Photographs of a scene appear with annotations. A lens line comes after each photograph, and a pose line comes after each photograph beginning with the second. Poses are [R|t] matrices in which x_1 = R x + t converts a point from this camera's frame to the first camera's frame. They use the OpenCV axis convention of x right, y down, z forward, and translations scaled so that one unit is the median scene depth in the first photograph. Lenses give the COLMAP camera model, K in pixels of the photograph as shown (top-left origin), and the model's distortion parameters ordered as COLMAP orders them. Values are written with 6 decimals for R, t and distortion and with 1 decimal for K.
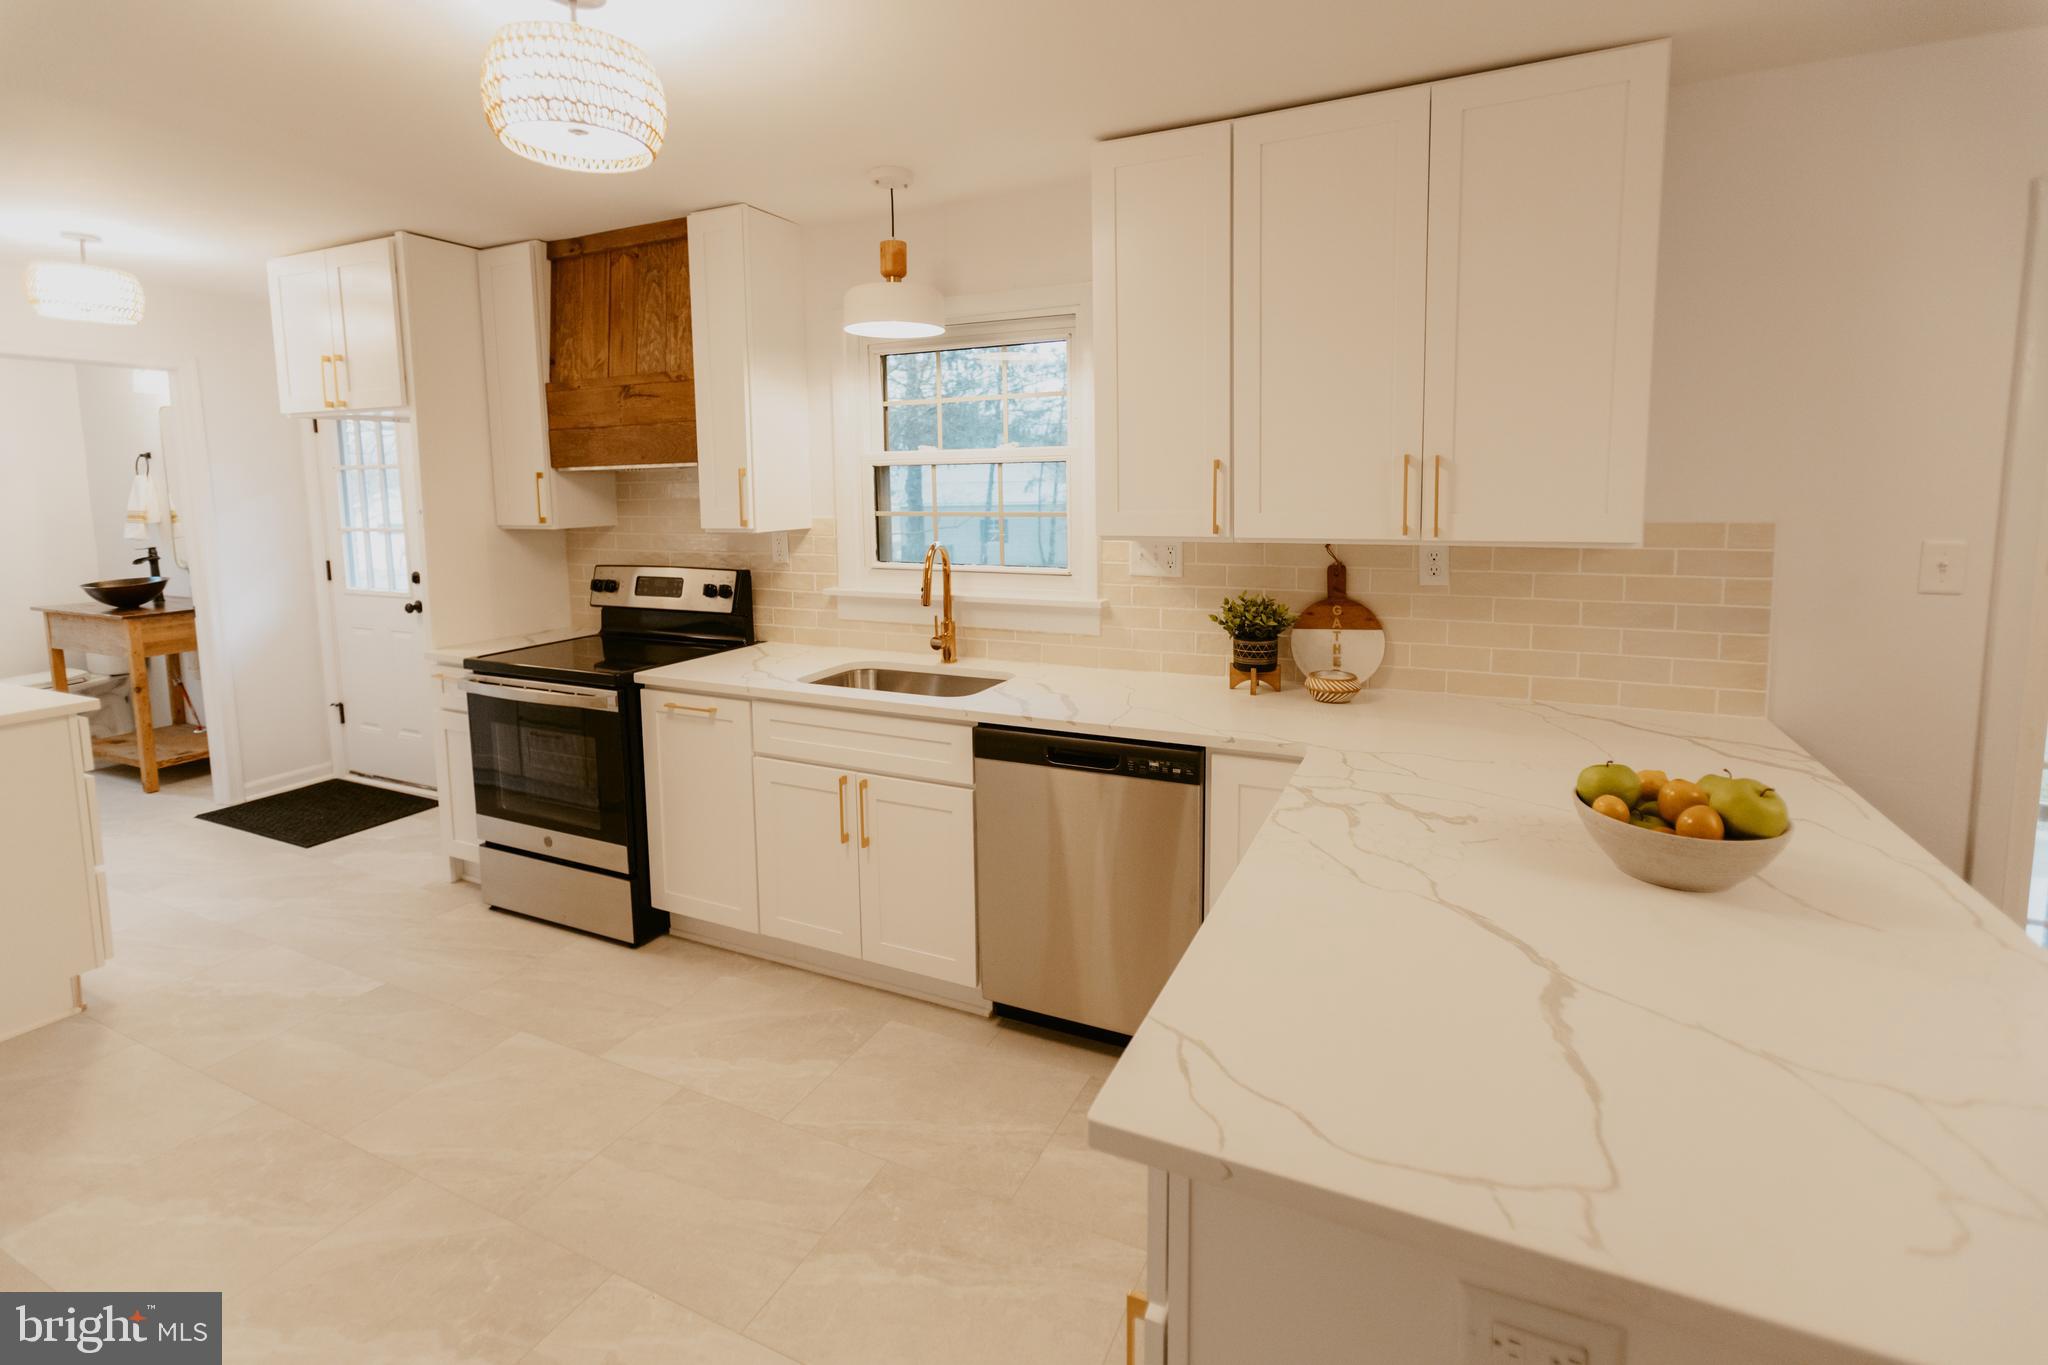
lens RADIAL K [[938.5, 0, 1024.0], [0, 938.5, 682.5], [0, 0, 1]] dist [0.026679, 0.000468]
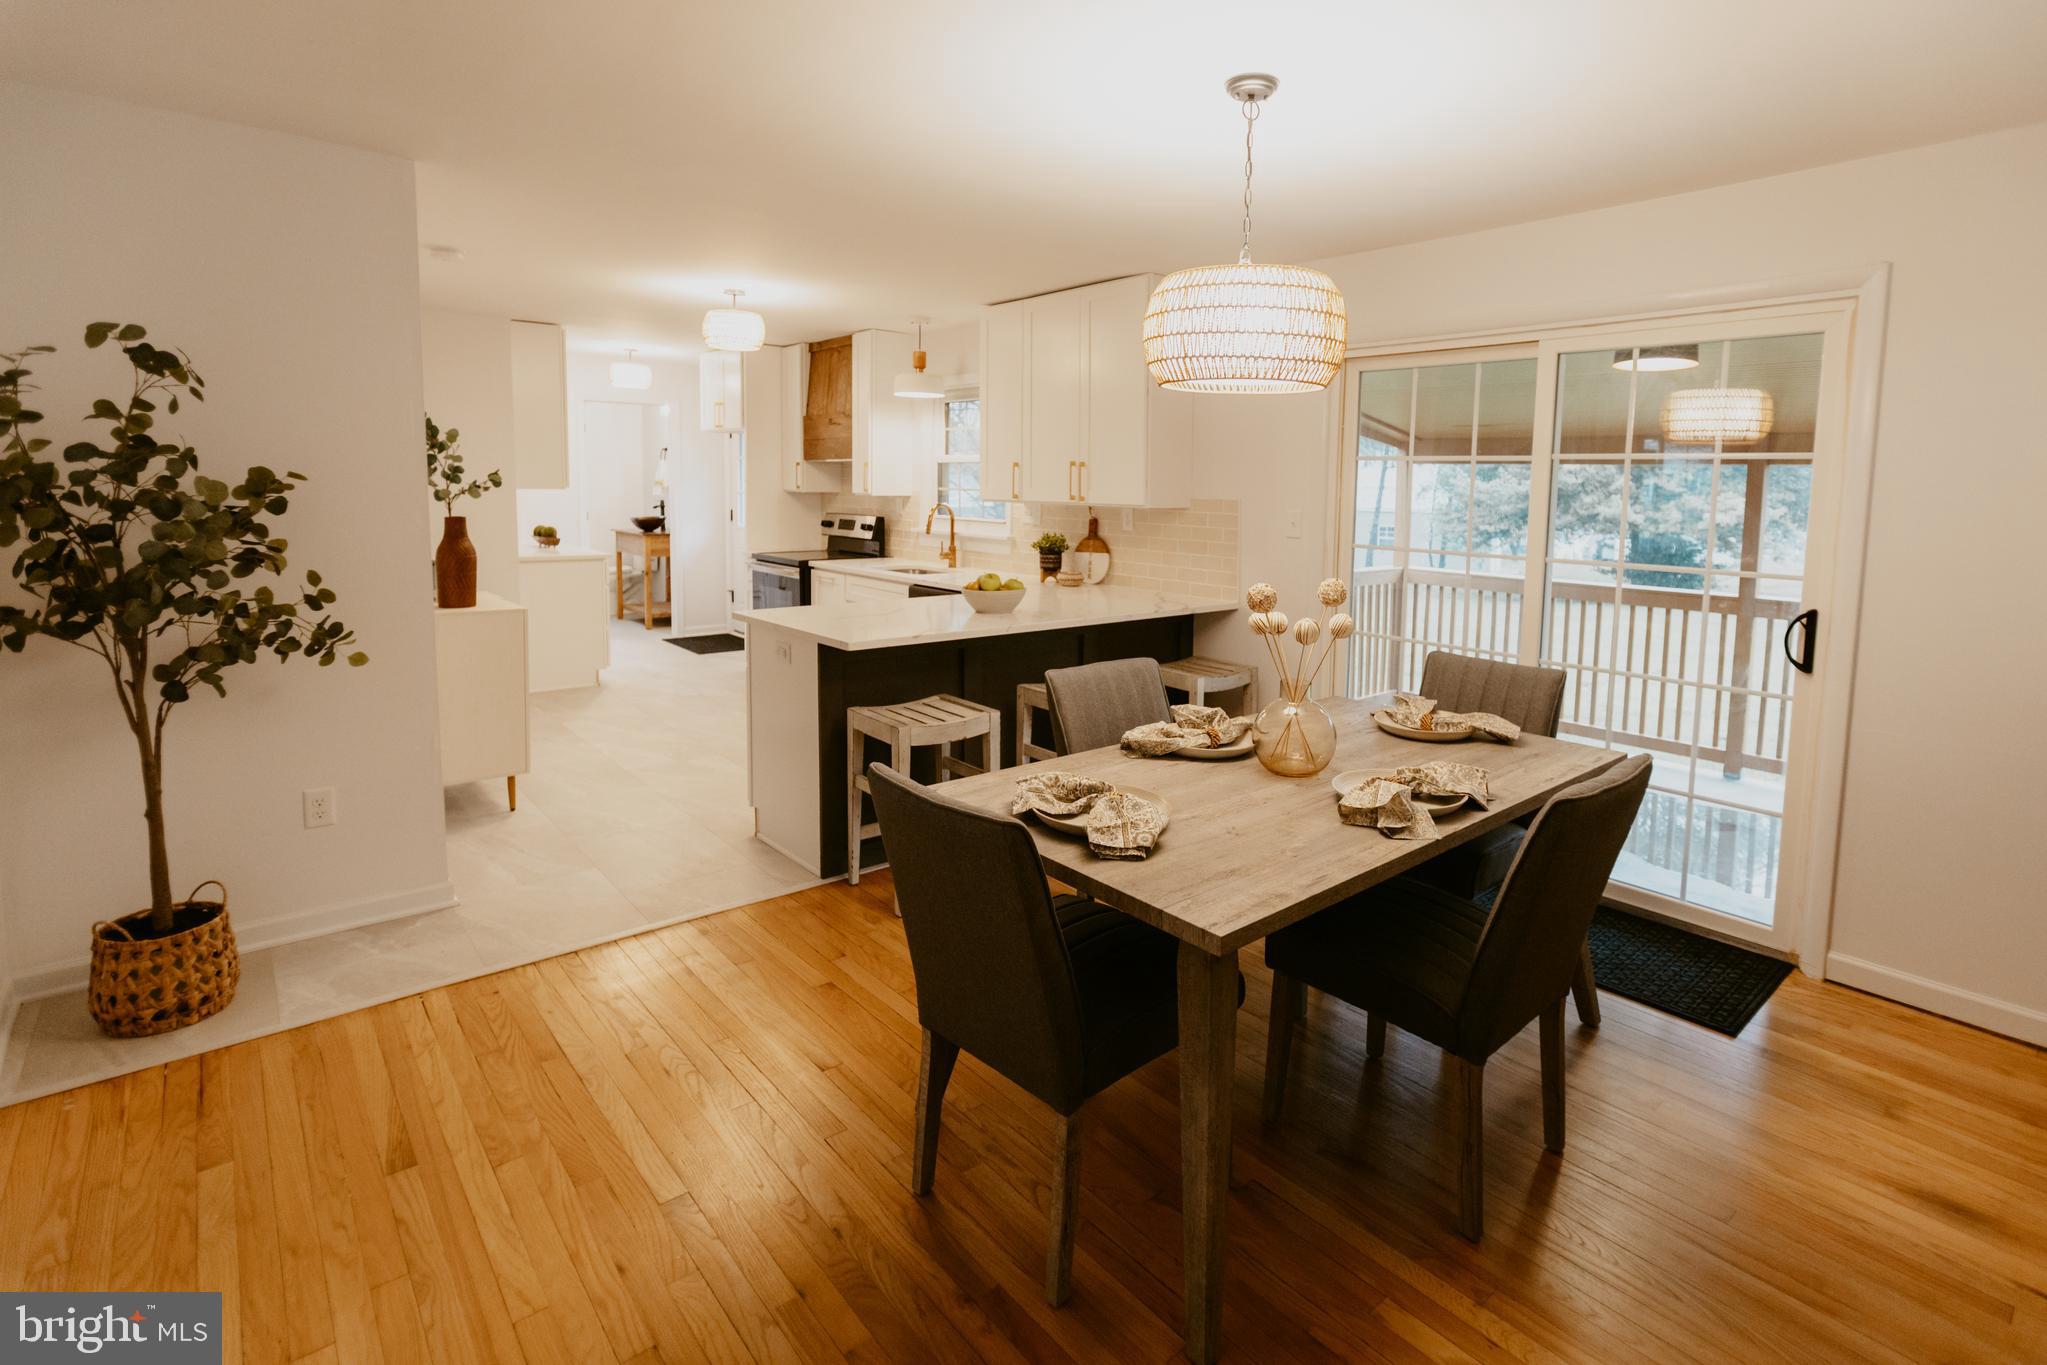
lens RADIAL K [[962.7, 0, 1023.5], [0, 962.7, 682.5], [0, 0, 1]] dist [0.127221, -0.000007]
pose [[0.906606, 0.109067, -0.407639, 0.794150], [-0.109090, 0.993760, 0.023267, 0.134369], [0.407633, 0.023375, 0.912847, -0.648467]]
